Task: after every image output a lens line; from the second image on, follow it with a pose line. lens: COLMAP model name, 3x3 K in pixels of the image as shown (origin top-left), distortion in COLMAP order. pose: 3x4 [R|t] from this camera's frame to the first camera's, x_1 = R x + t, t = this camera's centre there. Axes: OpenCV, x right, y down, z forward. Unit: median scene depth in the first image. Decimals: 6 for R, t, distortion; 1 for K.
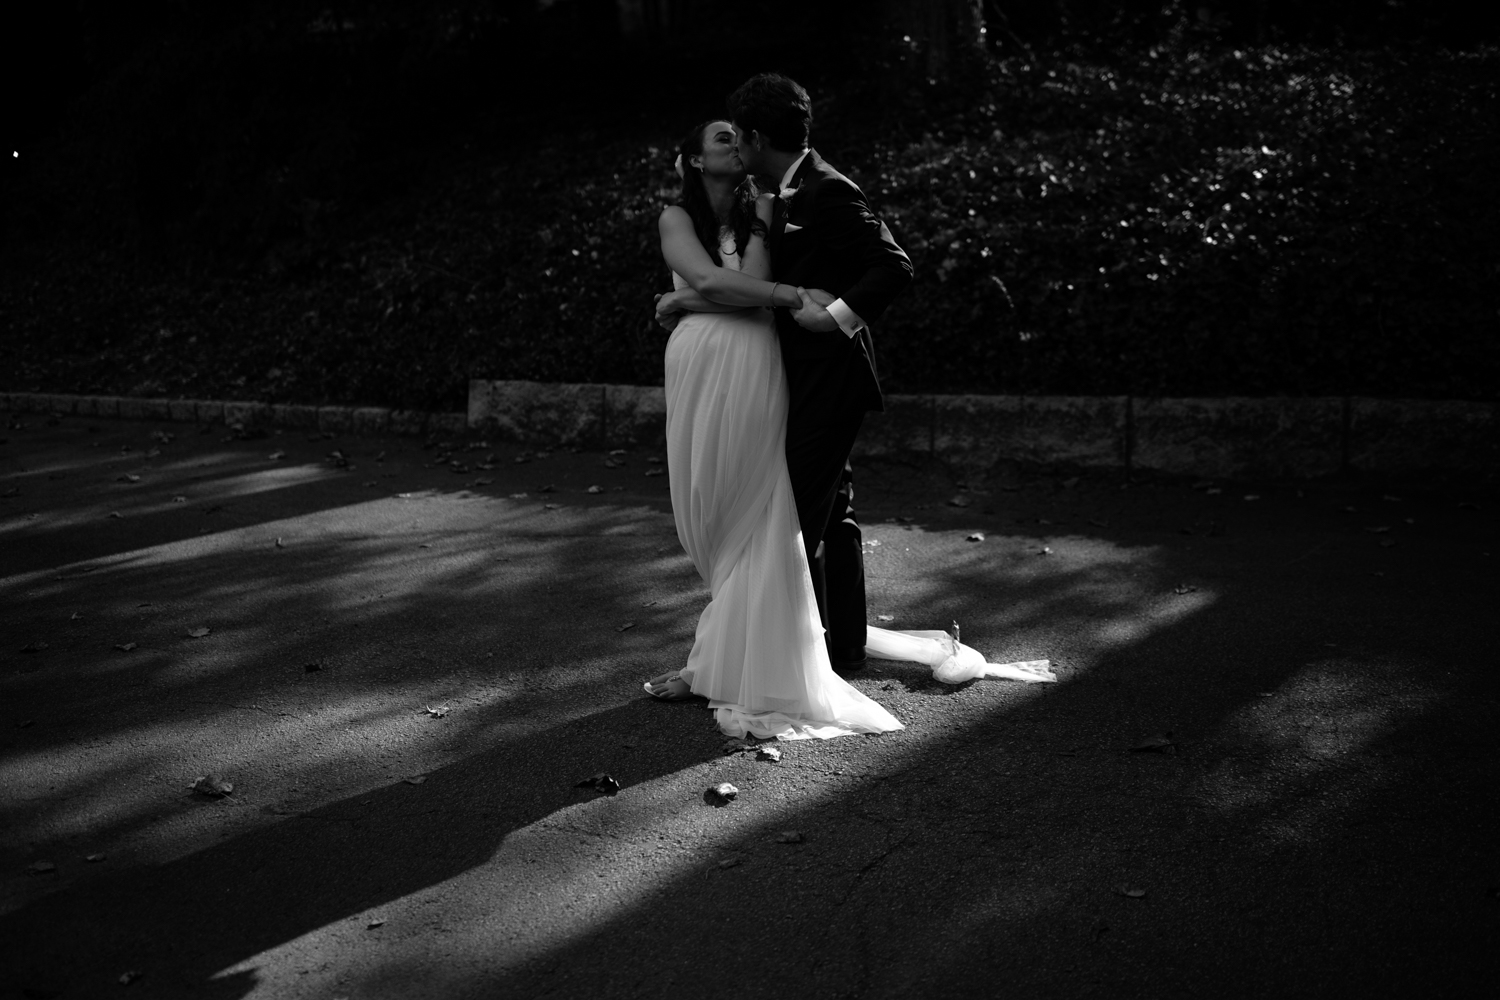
lens RADIAL K [[1432.9, 0, 748.5], [0, 1432.9, 505.9], [0, 0, 1]] dist [-0.006380, 0.000000]
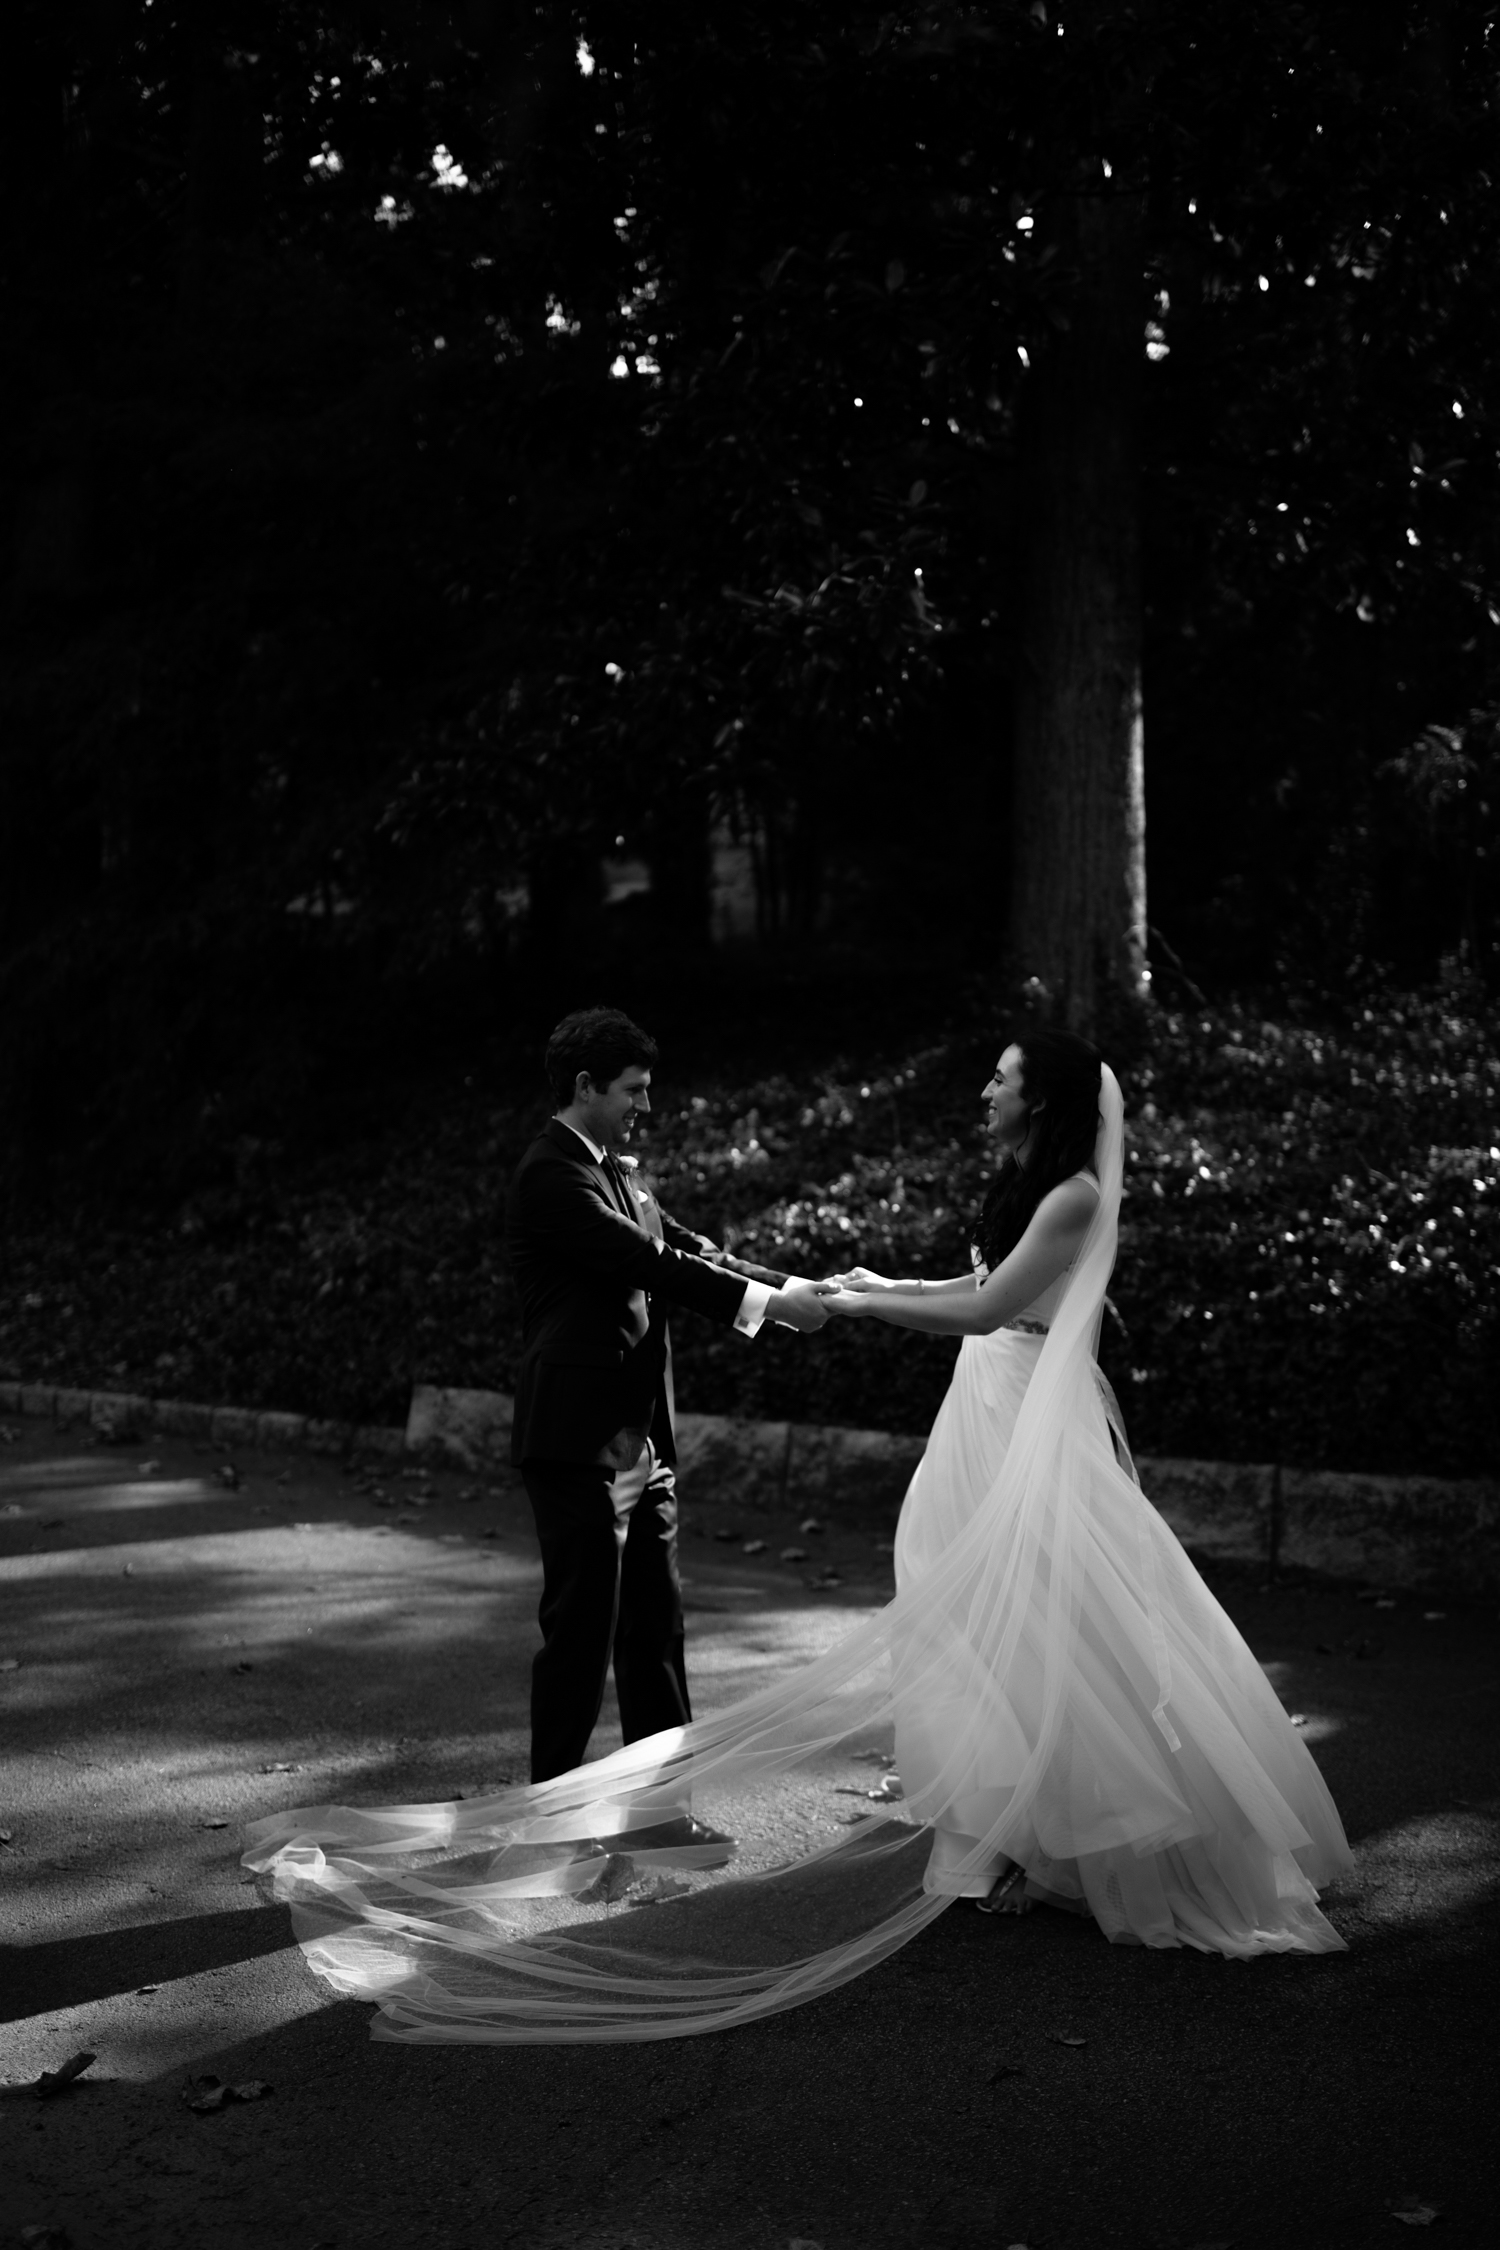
lens RADIAL K [[2149.3, 0, 732.7], [0, 2149.3, 1120.3], [0, 0, 1]] dist [-0.006380, 0.000000]
pose [[0.994740, 0.062762, -0.080955, 0.059761], [-0.079880, 0.970025, -0.229501, 0.025168], [0.064125, 0.234761, 0.969936, -0.124331]]
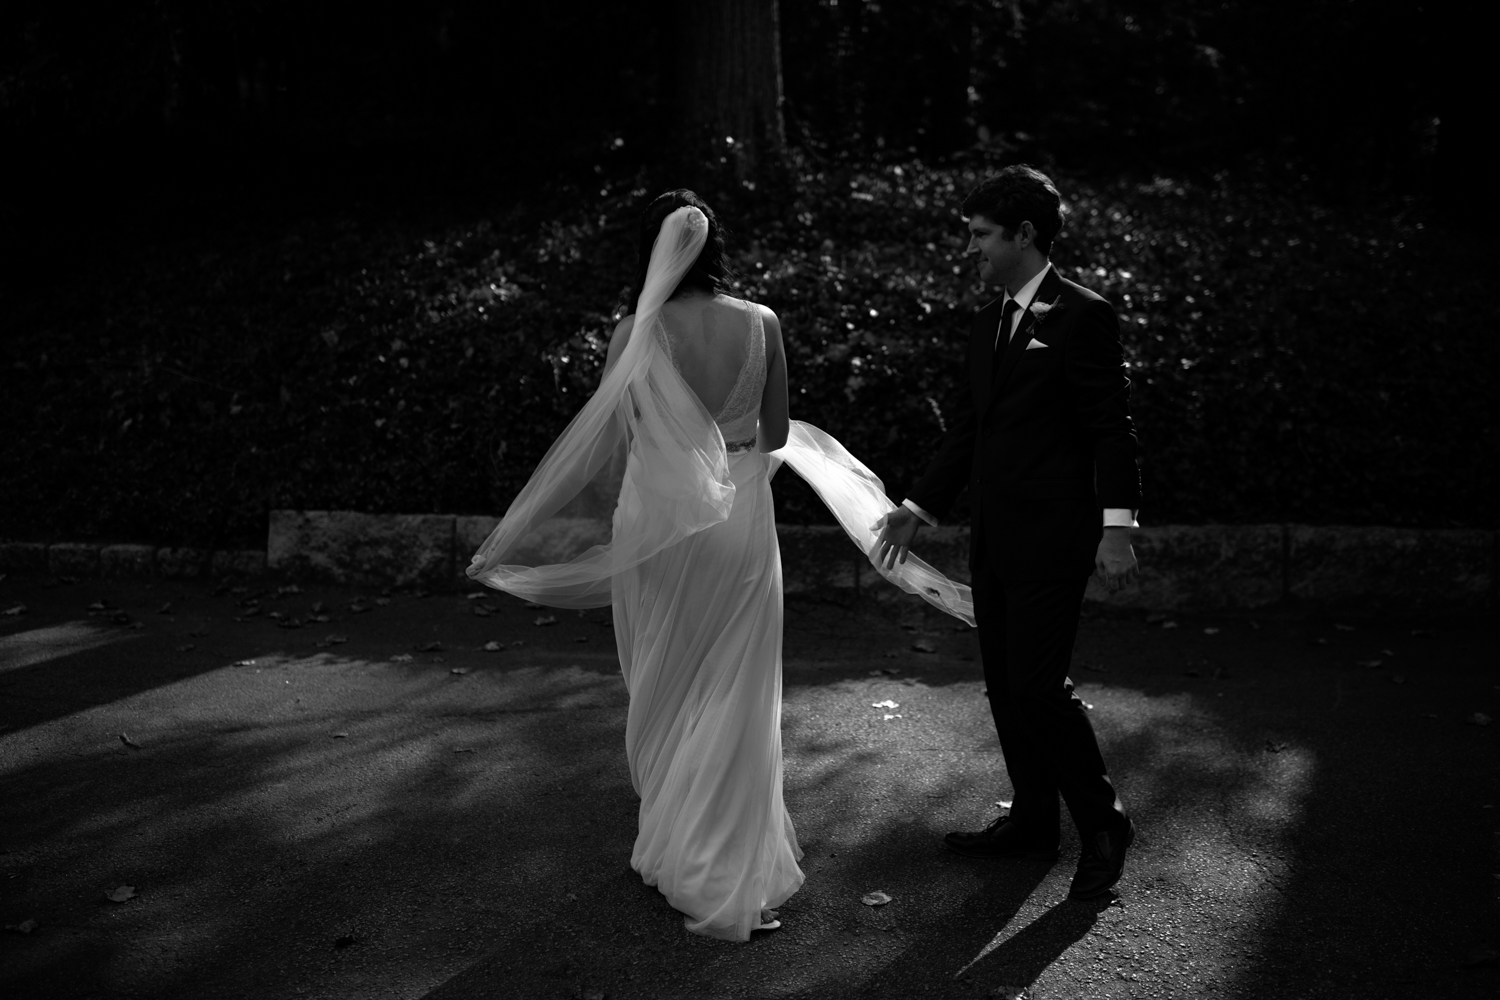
lens RADIAL K [[1432.9, 0, 751.6], [0, 1432.9, 504.0], [0, 0, 1]] dist [-0.006380, 0.000000]
pose [[0.953801, -0.010654, 0.300249, -0.201610], [0.031482, 0.997413, -0.064616, -0.033453], [-0.298784, 0.071083, 0.951670, 0.148534]]
